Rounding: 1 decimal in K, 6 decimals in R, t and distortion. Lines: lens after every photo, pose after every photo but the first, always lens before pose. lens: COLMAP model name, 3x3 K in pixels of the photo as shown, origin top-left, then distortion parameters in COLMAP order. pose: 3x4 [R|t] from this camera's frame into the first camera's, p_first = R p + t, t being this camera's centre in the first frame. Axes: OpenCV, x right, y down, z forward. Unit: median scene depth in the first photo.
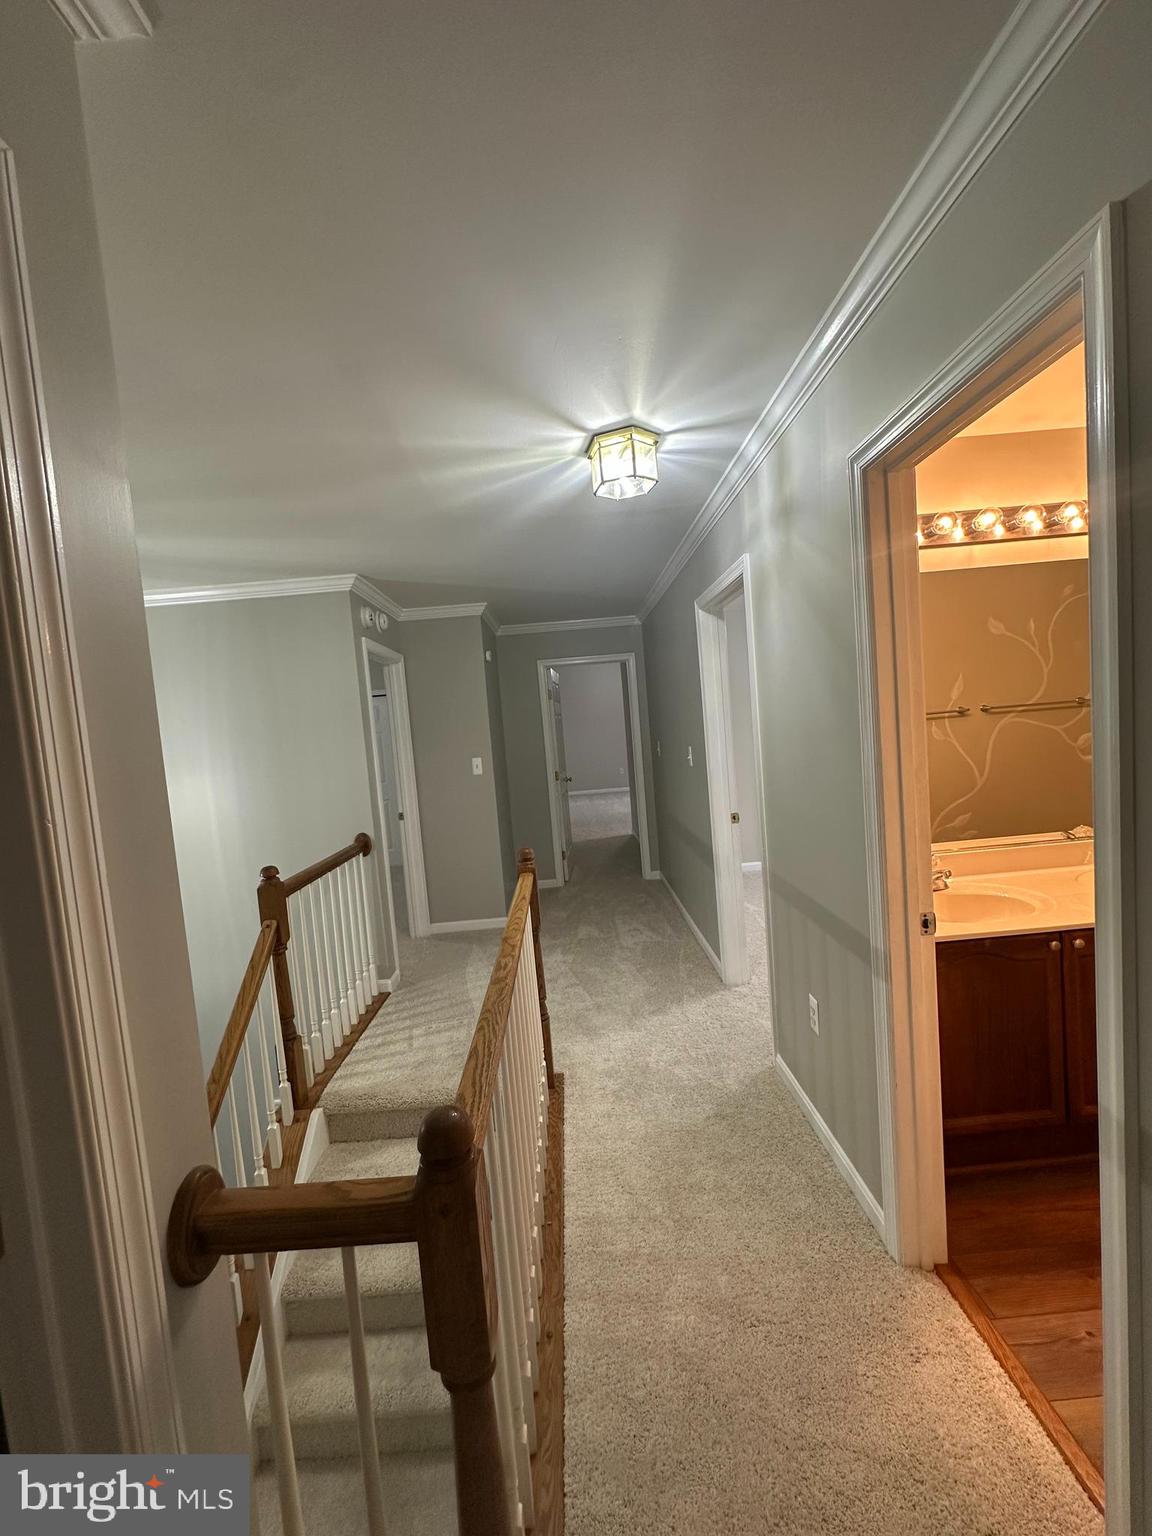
lens RADIAL K [[614.3, 0, 576.0], [0, 614.3, 768.0], [0, 0, 1]] dist [-0.001476, -0.000356]
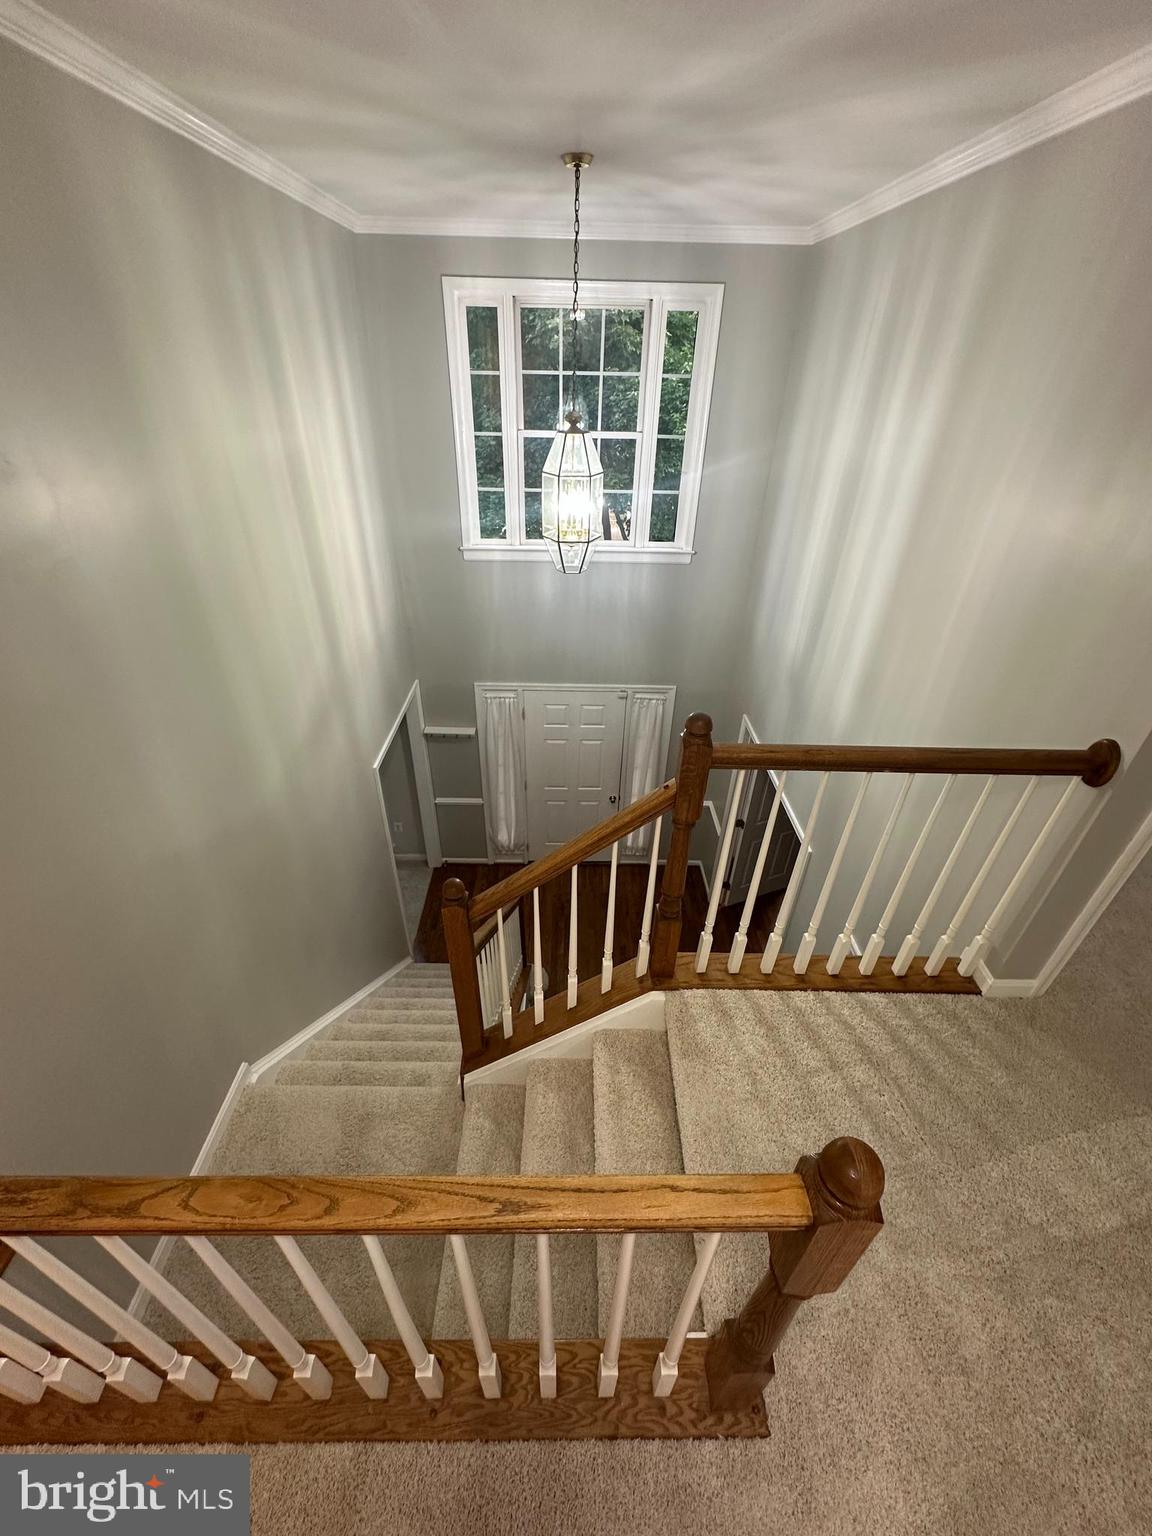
lens RADIAL K [[614.3, 0, 576.0], [0, 614.3, 768.0], [0, 0, 1]] dist [-0.001476, -0.000356]
pose [[-0.003514, 0.618181, -0.786028, 0.027706], [-0.088221, 0.782776, 0.616018, -0.143495], [0.996095, 0.071509, 0.051785, 0.661855]]
